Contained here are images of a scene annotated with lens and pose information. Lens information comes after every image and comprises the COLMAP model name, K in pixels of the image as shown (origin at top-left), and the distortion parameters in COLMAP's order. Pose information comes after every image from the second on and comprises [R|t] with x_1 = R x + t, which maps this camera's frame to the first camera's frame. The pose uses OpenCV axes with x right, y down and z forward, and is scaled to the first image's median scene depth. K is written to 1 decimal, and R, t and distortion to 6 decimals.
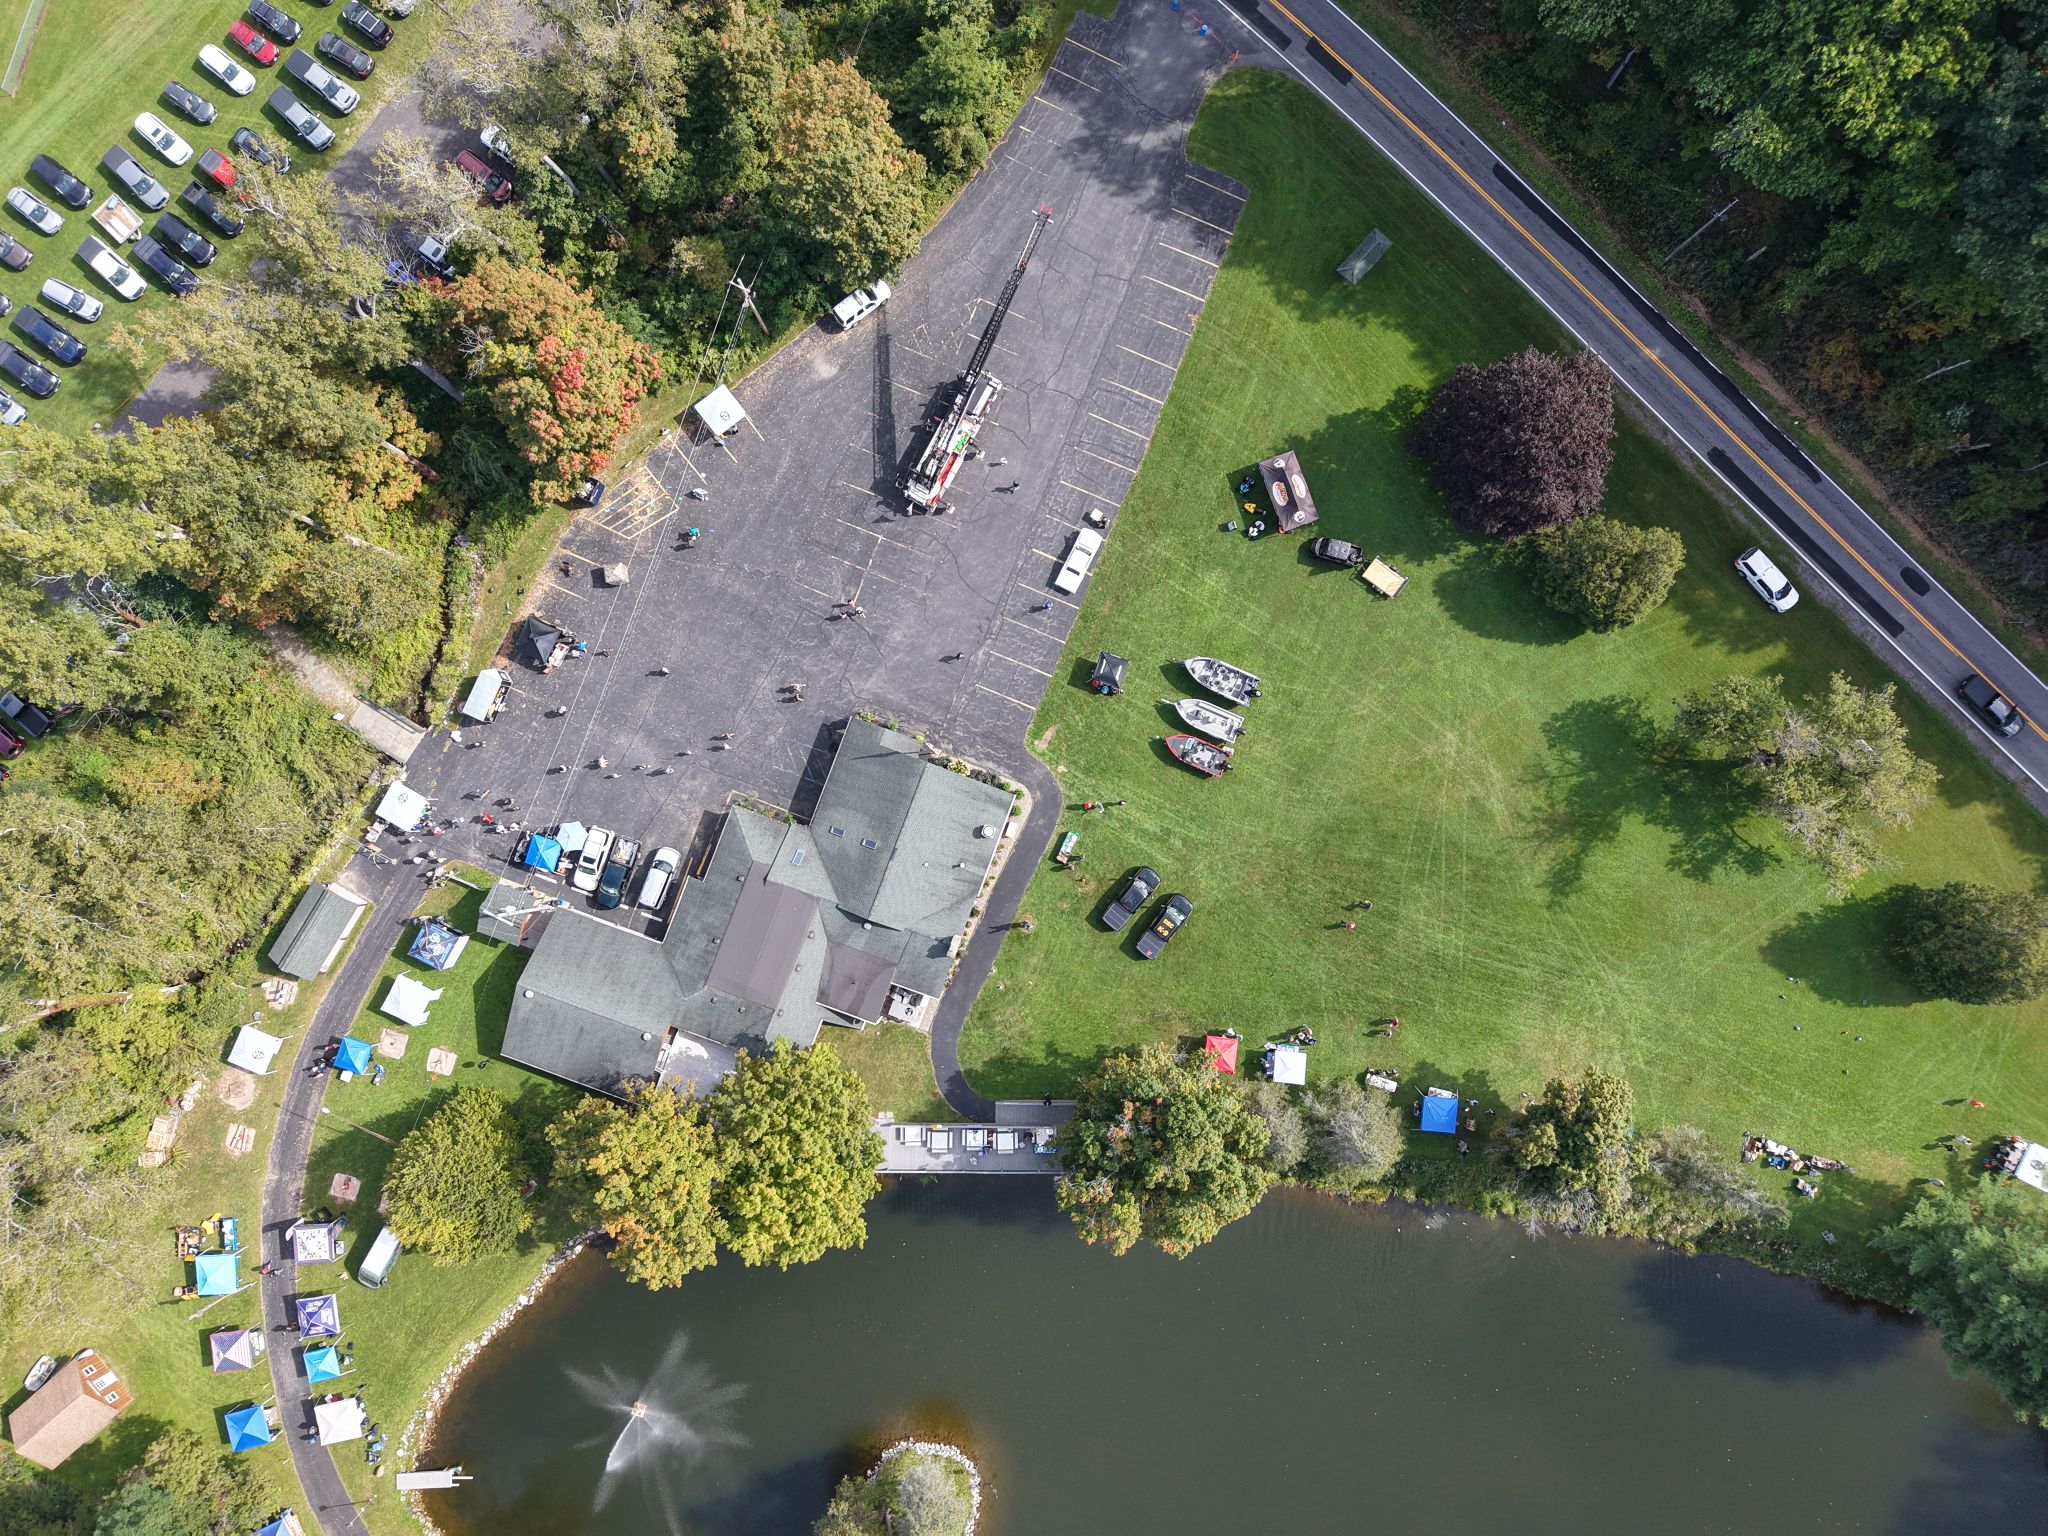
lens RADIAL K [[1352.8, 0, 1024.0], [0, 1352.8, 768.0], [0, 0, 1]] dist [0.025229, -0.024766]
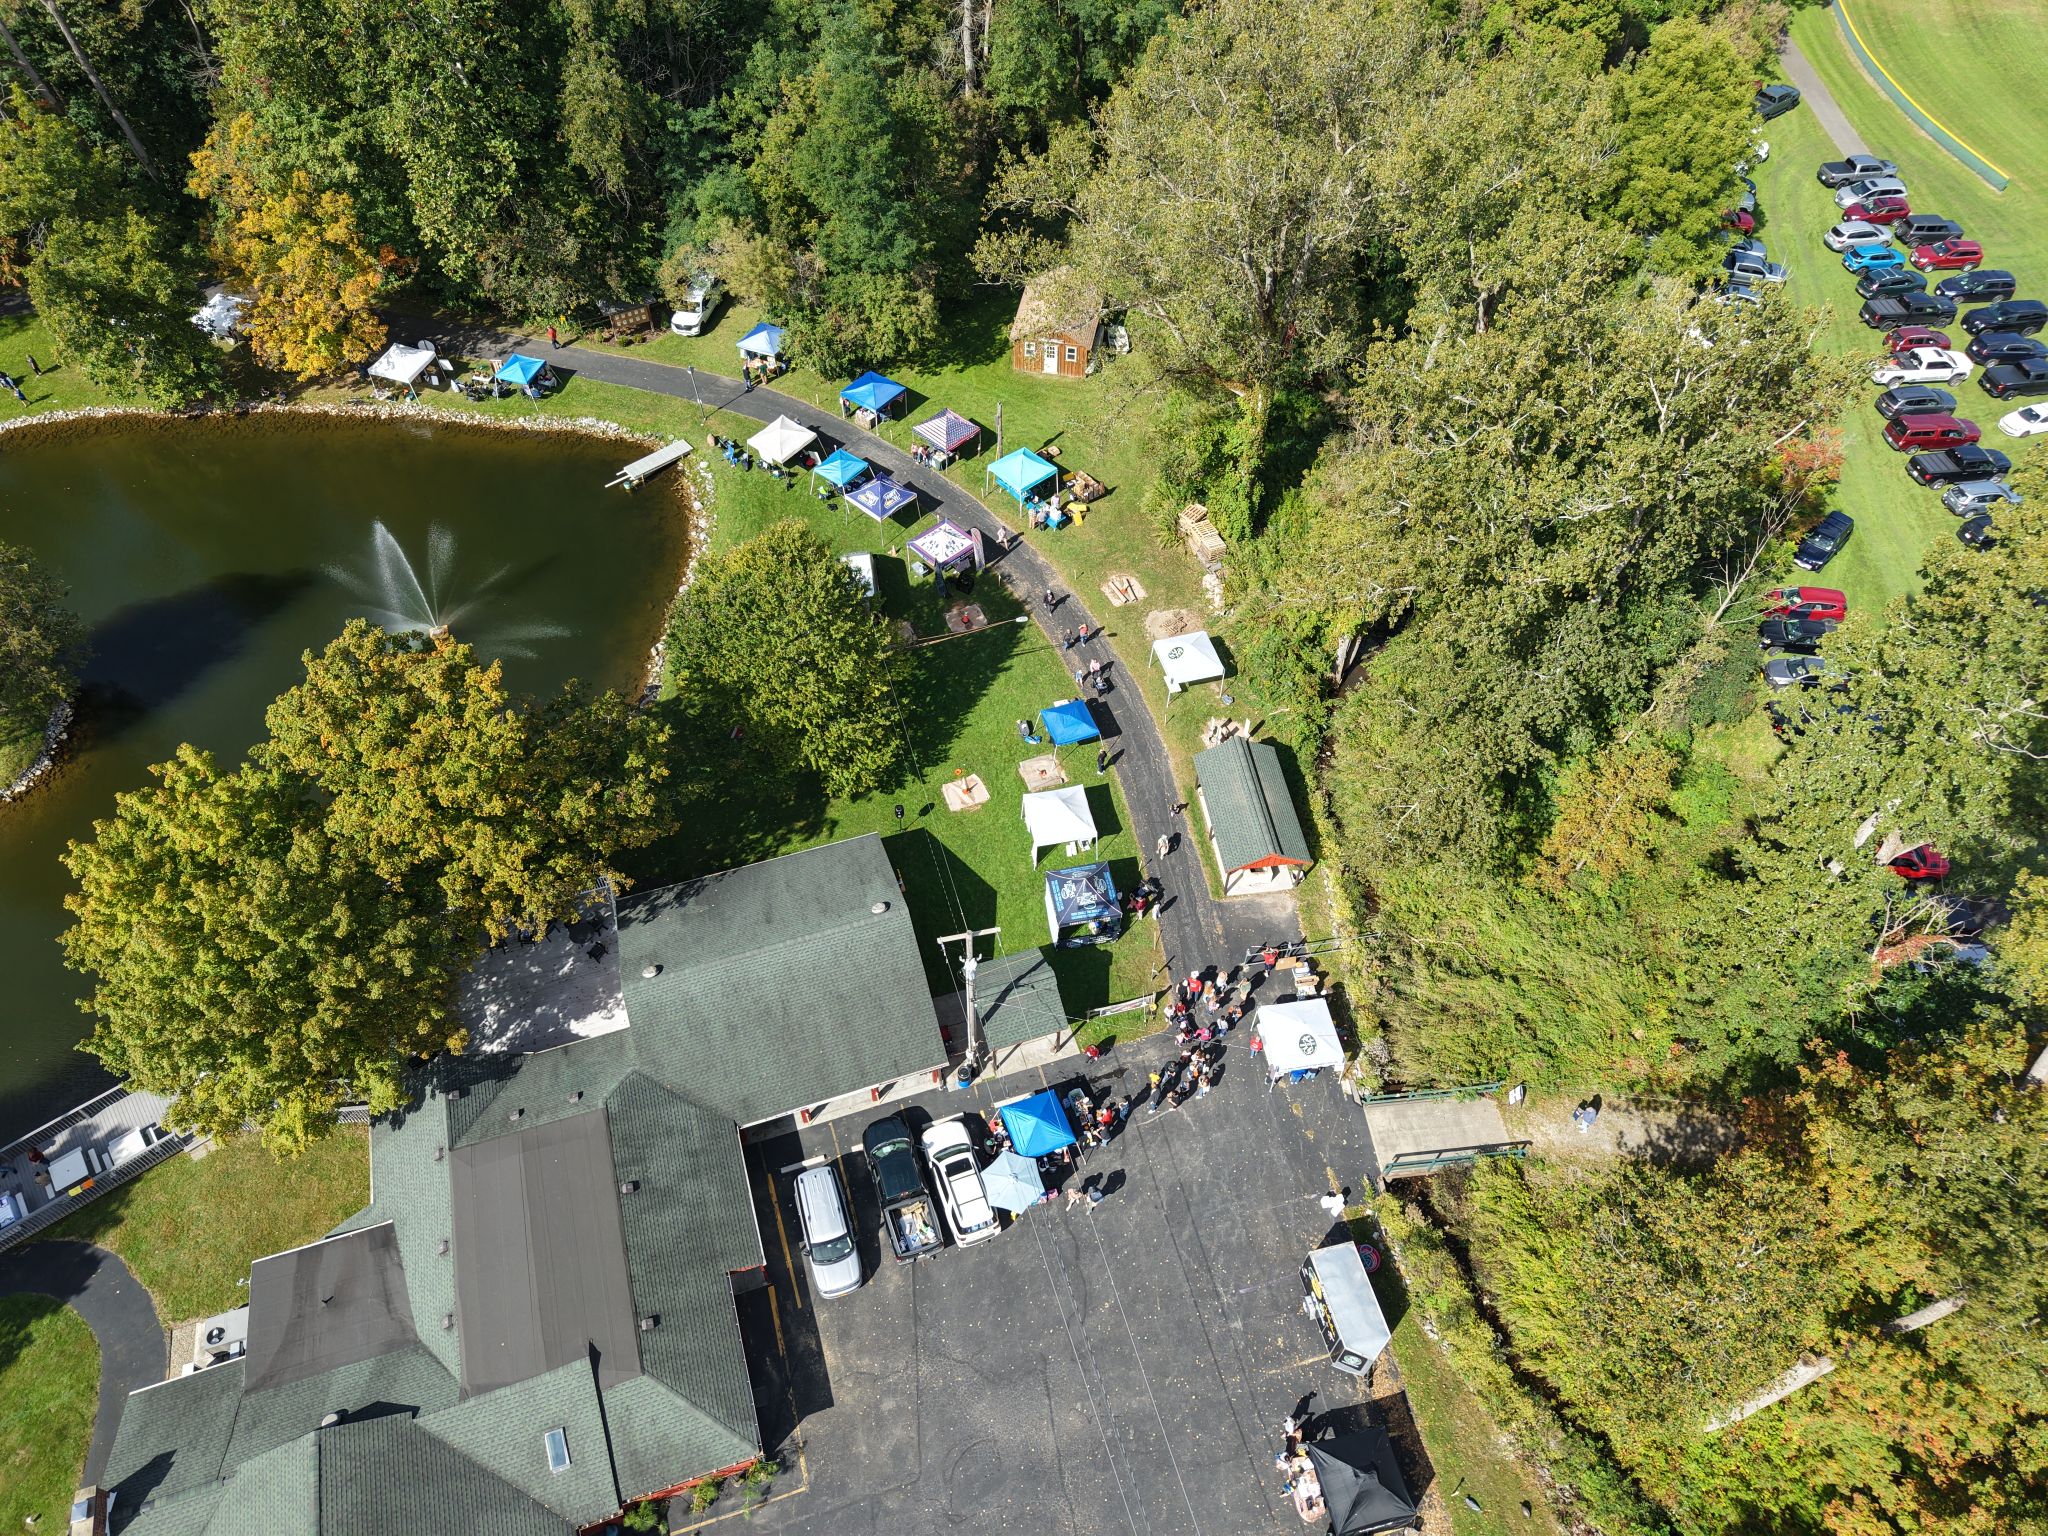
lens RADIAL K [[1352.8, 0, 1024.0], [0, 1352.8, 768.0], [0, 0, 1]] dist [0.025229, -0.024766]
pose [[-0.786150, 0.481203, -0.387829, -0.215480], [-0.617648, -0.589482, 0.520598, -0.119629], [0.021895, 0.648810, 0.760636, 0.521407]]
